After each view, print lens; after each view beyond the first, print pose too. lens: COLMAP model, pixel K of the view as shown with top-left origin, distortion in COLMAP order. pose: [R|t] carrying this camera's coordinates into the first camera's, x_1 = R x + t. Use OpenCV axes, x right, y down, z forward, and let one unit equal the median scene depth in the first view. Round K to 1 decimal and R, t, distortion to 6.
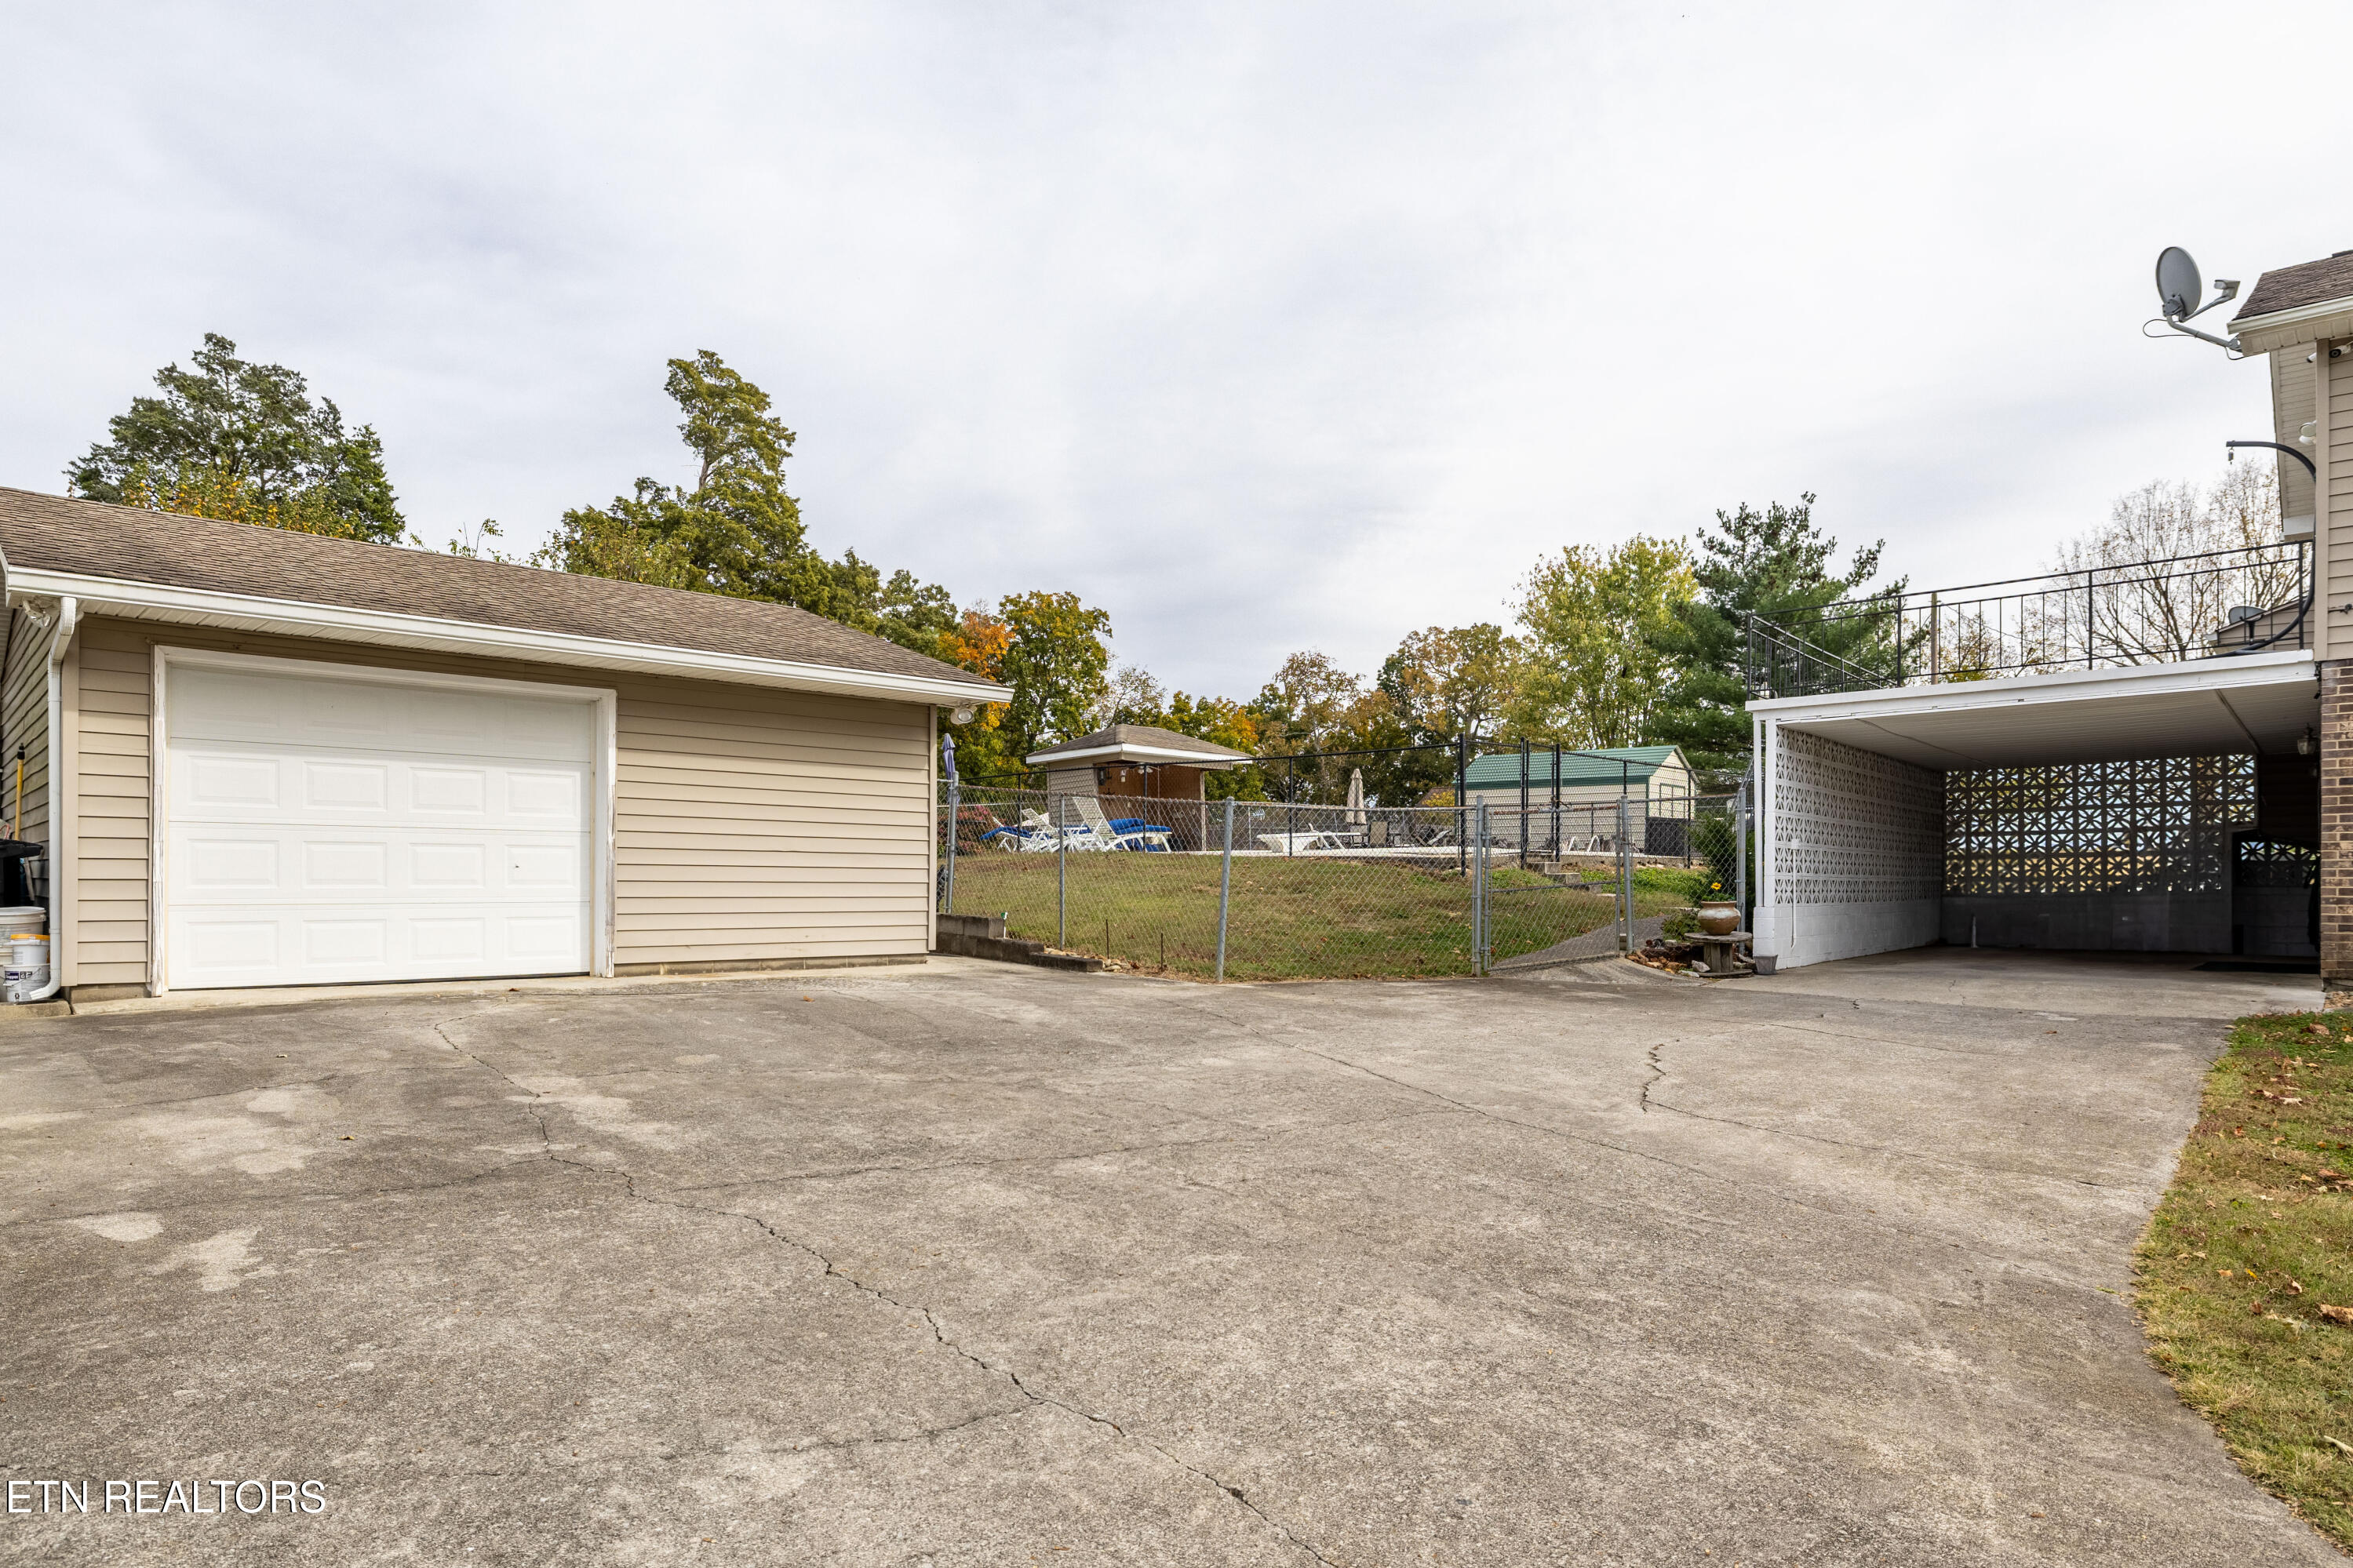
lens RADIAL K [[1354.7, 0, 1161.9], [0, 1354.7, 891.8], [0, 0, 1]] dist [-0.004158, 0.000095]
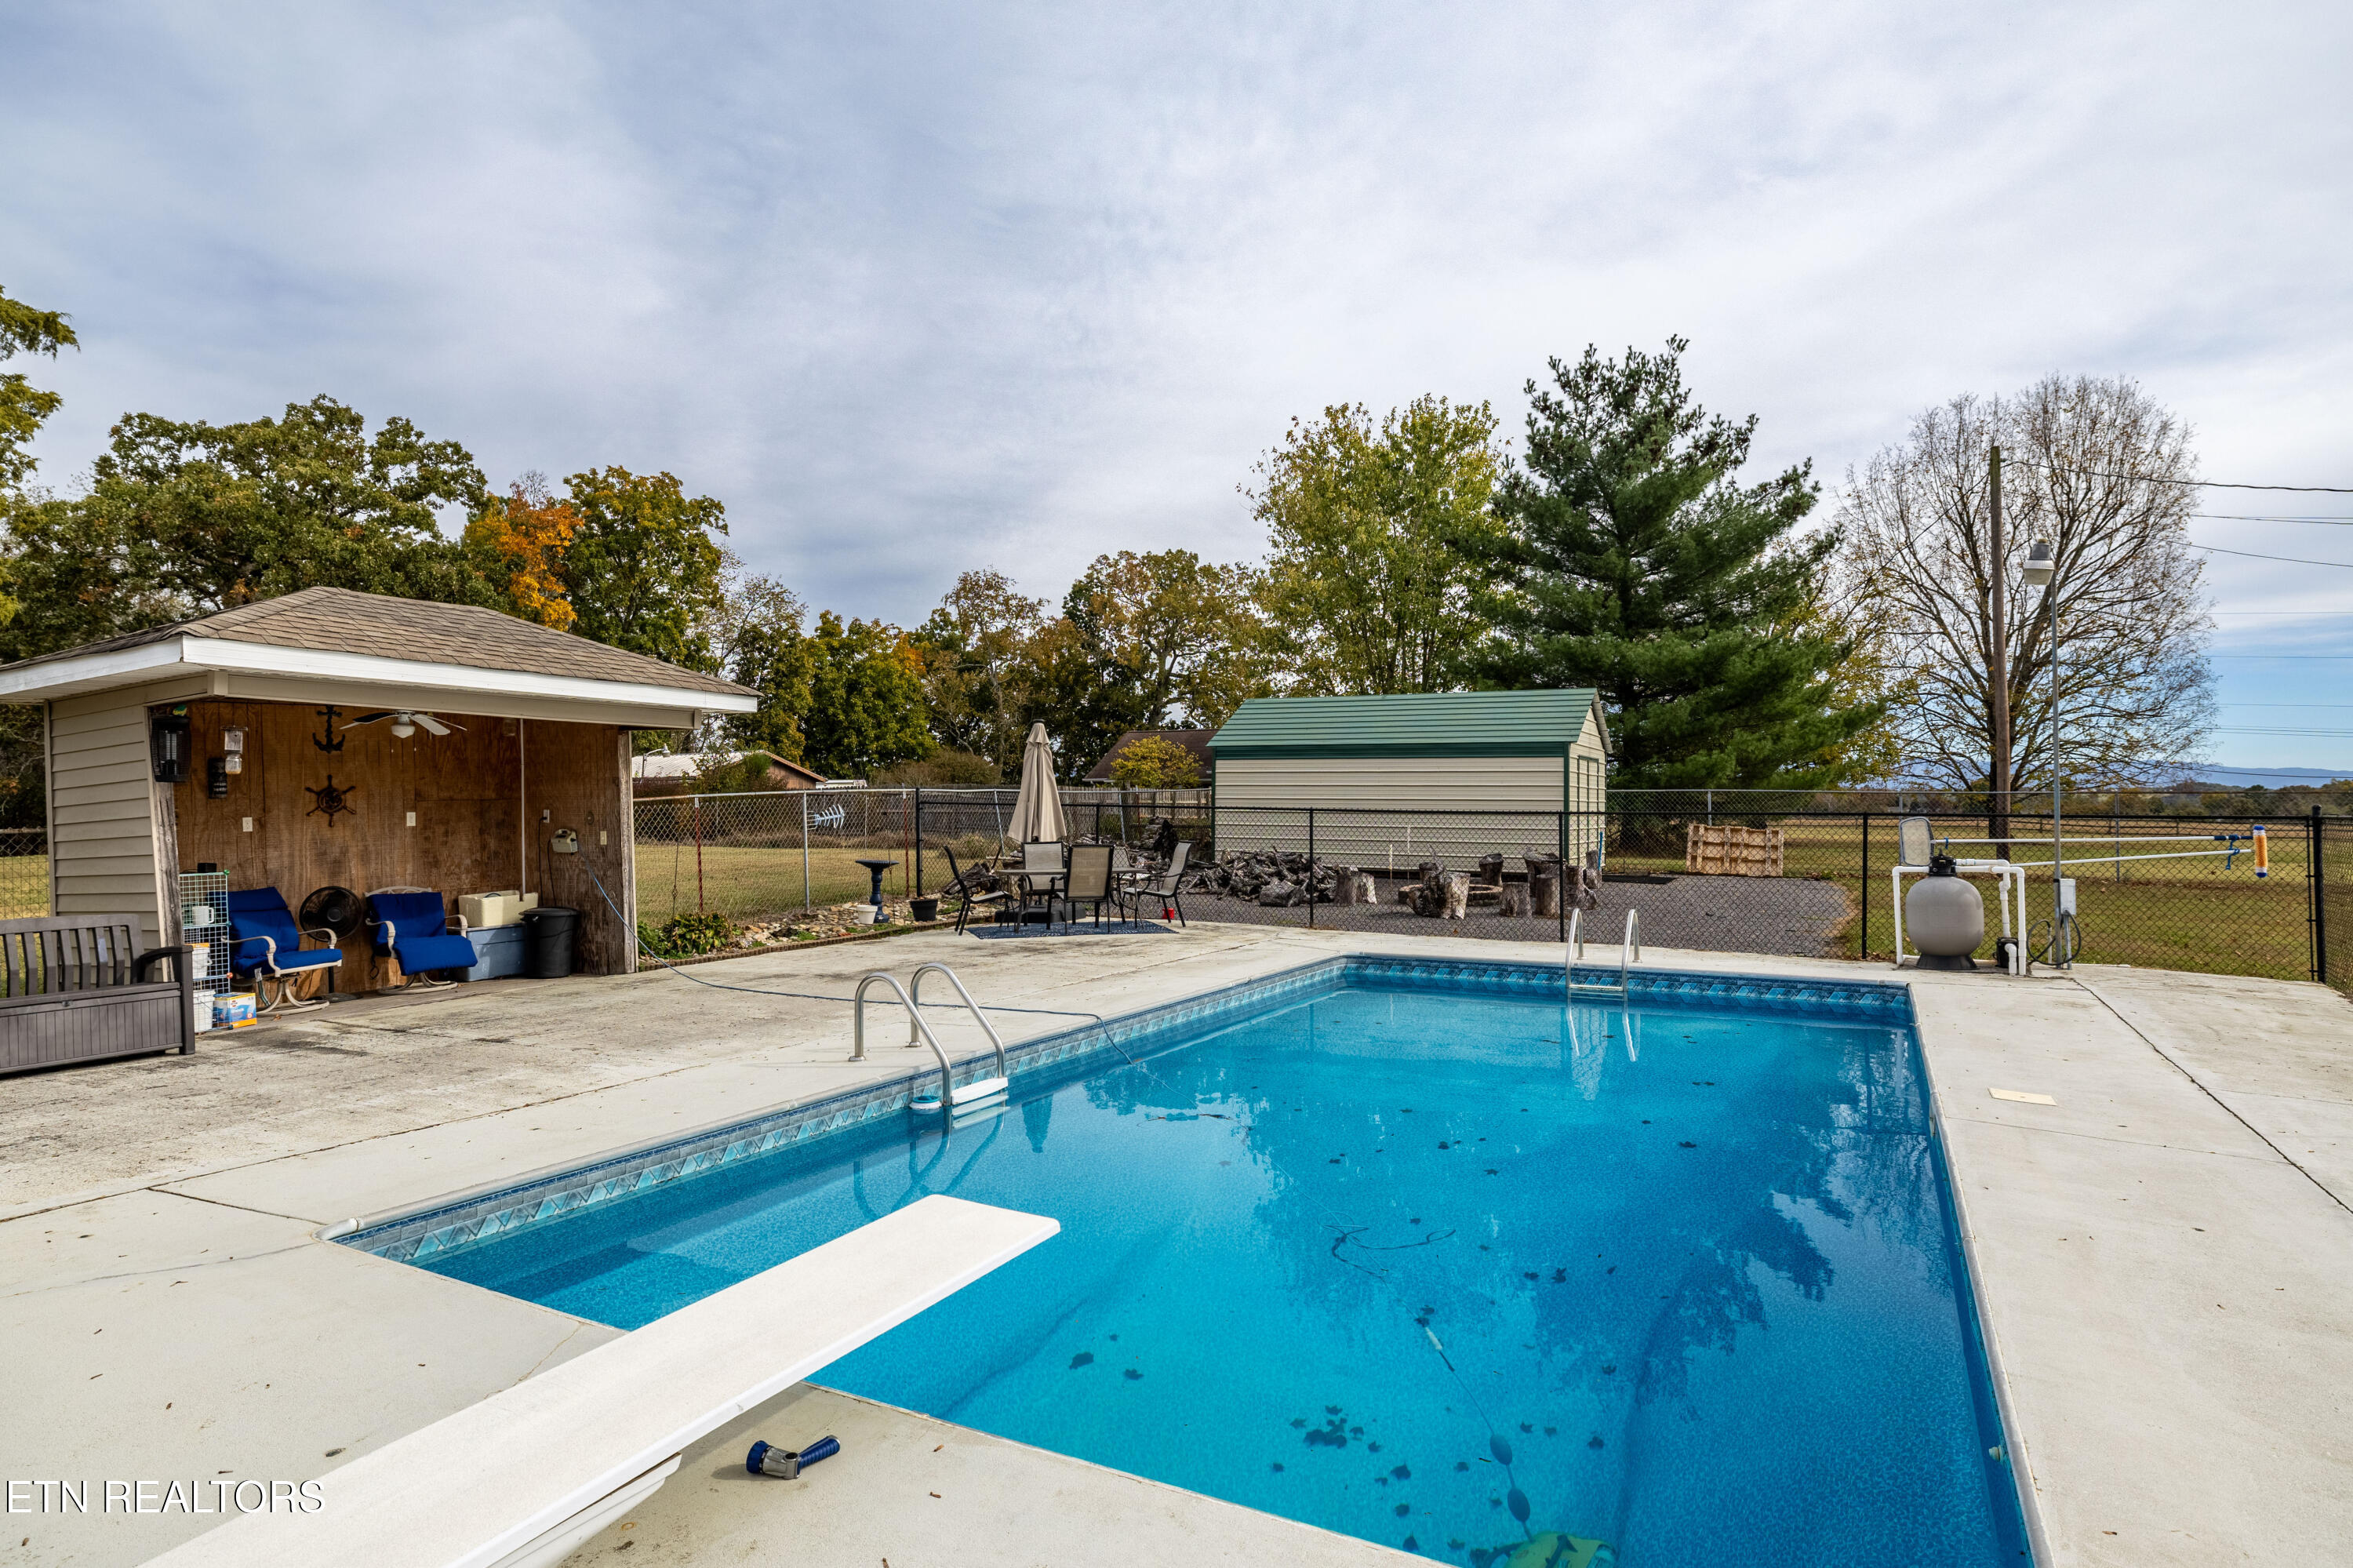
lens RADIAL K [[1250.4, 0, 1182.6], [0, 1250.4, 792.5], [0, 0, 1]] dist [-0.002738, 0.000673]
pose [[0.967683, 0.001895, 0.252165, 0.030596], [0.002706, 0.999836, -0.017898, -0.021728], [-0.252157, 0.018002, 0.967519, 0.202122]]
